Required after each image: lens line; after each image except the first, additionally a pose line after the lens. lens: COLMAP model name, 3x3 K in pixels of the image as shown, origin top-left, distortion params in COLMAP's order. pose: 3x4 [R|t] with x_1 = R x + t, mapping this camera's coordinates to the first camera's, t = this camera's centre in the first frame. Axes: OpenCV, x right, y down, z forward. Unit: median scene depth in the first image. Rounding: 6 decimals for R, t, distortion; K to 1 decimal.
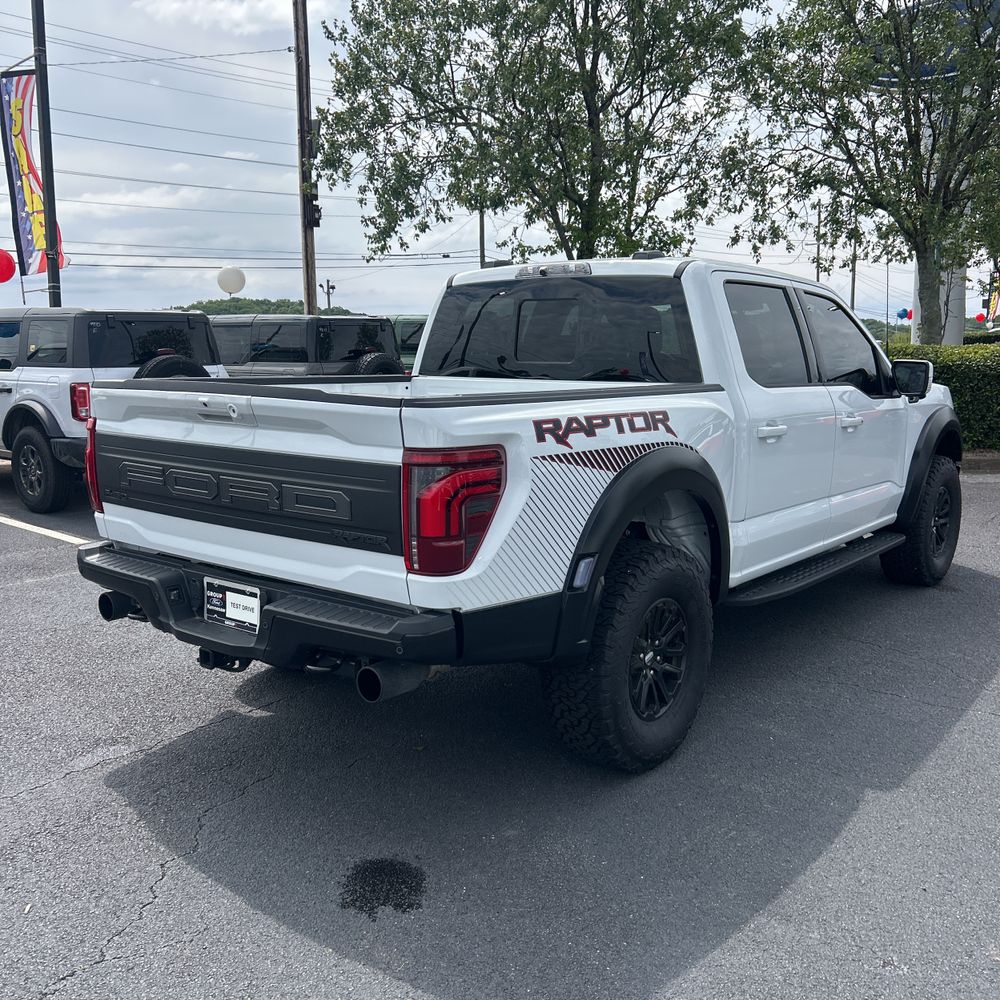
lens RADIAL K [[1016.7, 0, 500.0], [0, 1016.7, 500.0], [0, 0, 1]] dist [0.059934, -0.069471]
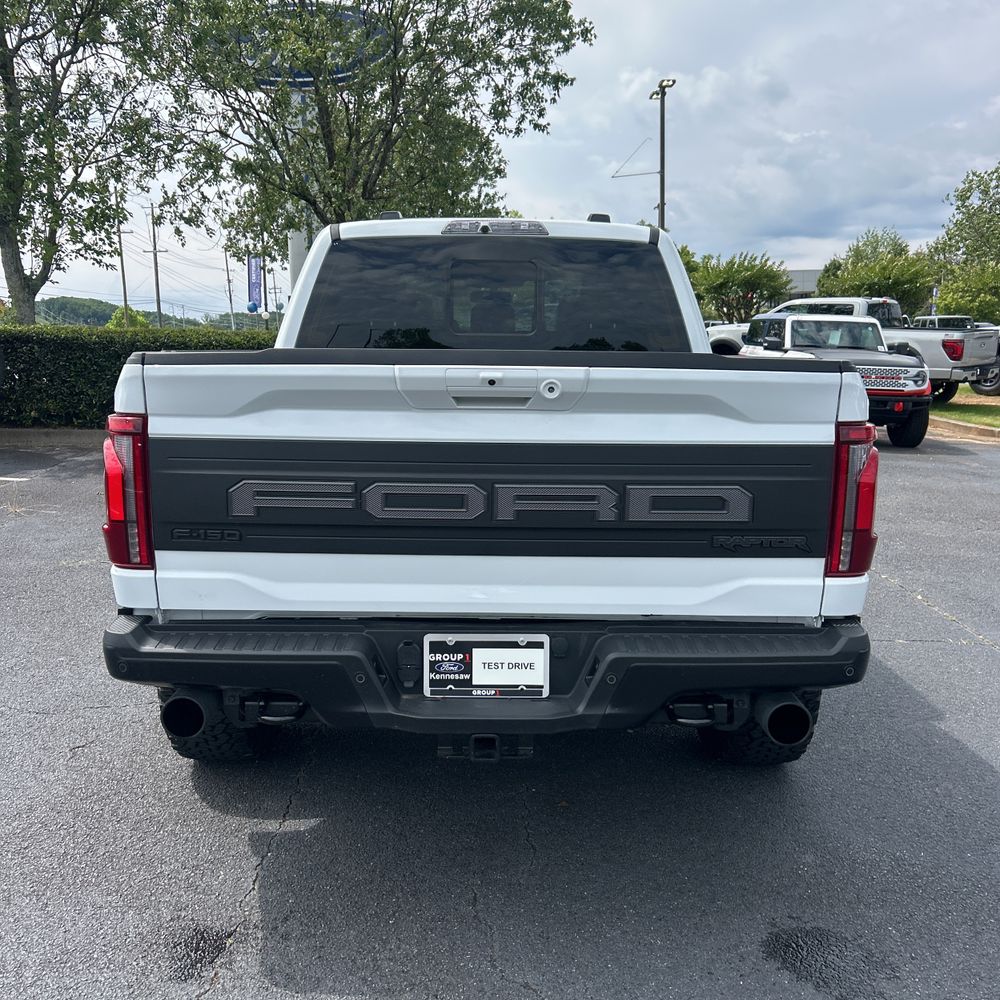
lens RADIAL K [[1016.7, 0, 500.0], [0, 1016.7, 500.0], [0, 0, 1]] dist [0.059934, -0.069471]
pose [[0.783900, -0.093914, 0.613743, -0.670726], [0.090466, 0.995222, 0.036740, -0.036686], [-0.614261, 0.026723, 0.788651, 0.427981]]
